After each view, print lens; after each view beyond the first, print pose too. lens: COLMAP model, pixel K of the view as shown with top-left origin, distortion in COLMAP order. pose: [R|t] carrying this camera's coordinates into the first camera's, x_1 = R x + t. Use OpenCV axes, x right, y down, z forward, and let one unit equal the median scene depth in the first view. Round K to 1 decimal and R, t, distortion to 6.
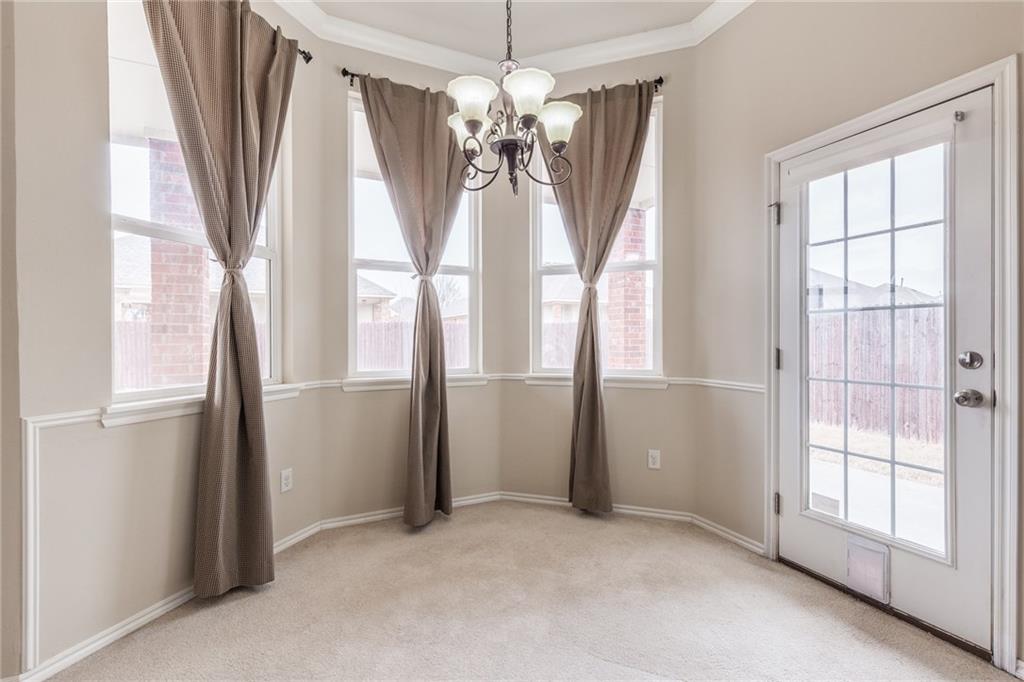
lens RADIAL K [[460.5, 0, 521.1], [0, 460.5, 338.9], [0, 0, 1]] dist [0.008132, -0.001191]
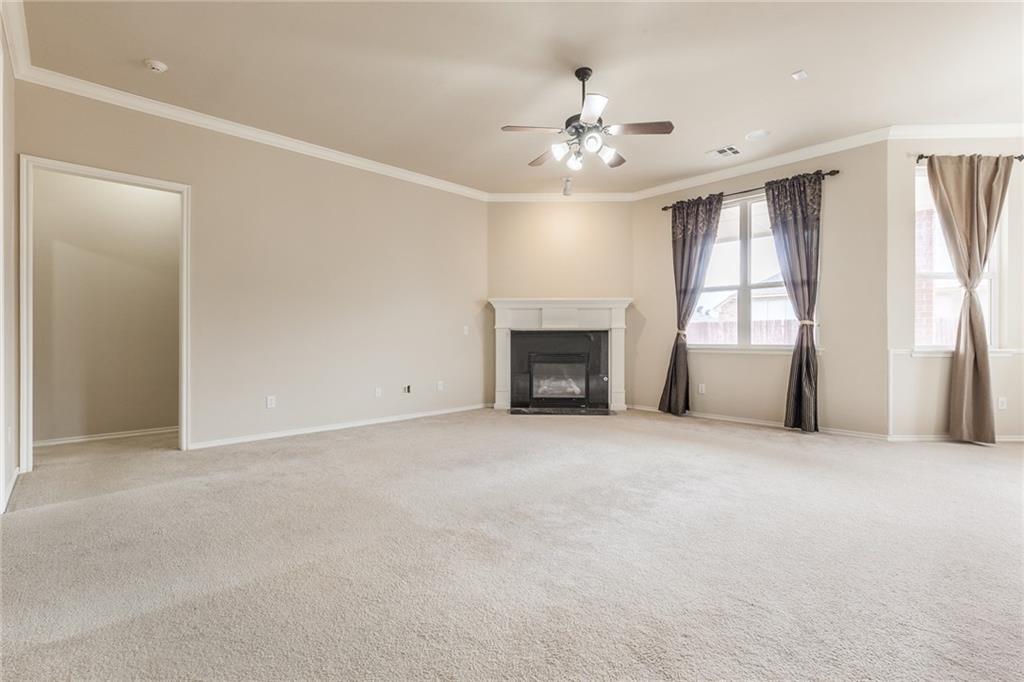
lens RADIAL K [[460.5, 0, 512.7], [0, 460.5, 335.8], [0, 0, 1]] dist [0.008132, -0.001191]
pose [[0.309890, 0.004421, -0.950762, 0.528147], [-0.003703, 0.999987, 0.003443, 0.043838], [0.950765, 0.002454, 0.309903, -1.175052]]
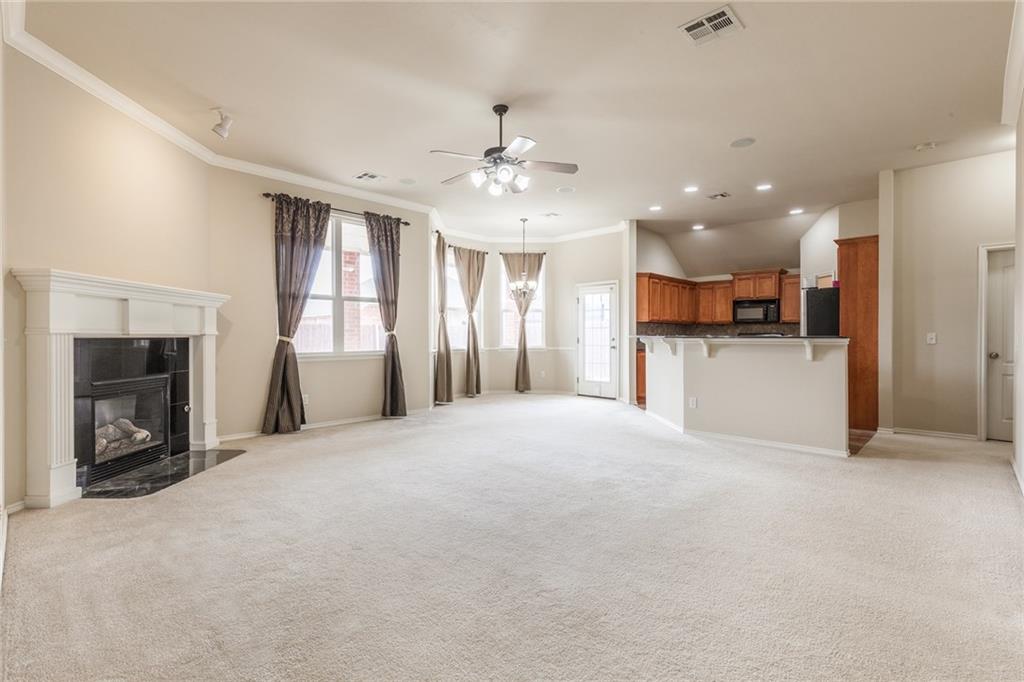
lens RADIAL K [[492.2, 0, 525.2], [0, 492.2, 335.4], [0, 0, 1]] dist [0.000682, -0.002571]
pose [[0.925177, 0.003978, 0.379516, -1.085807], [-0.000994, 0.999967, -0.008059, 0.027044], [-0.379535, 0.007079, 0.925150, -2.028200]]
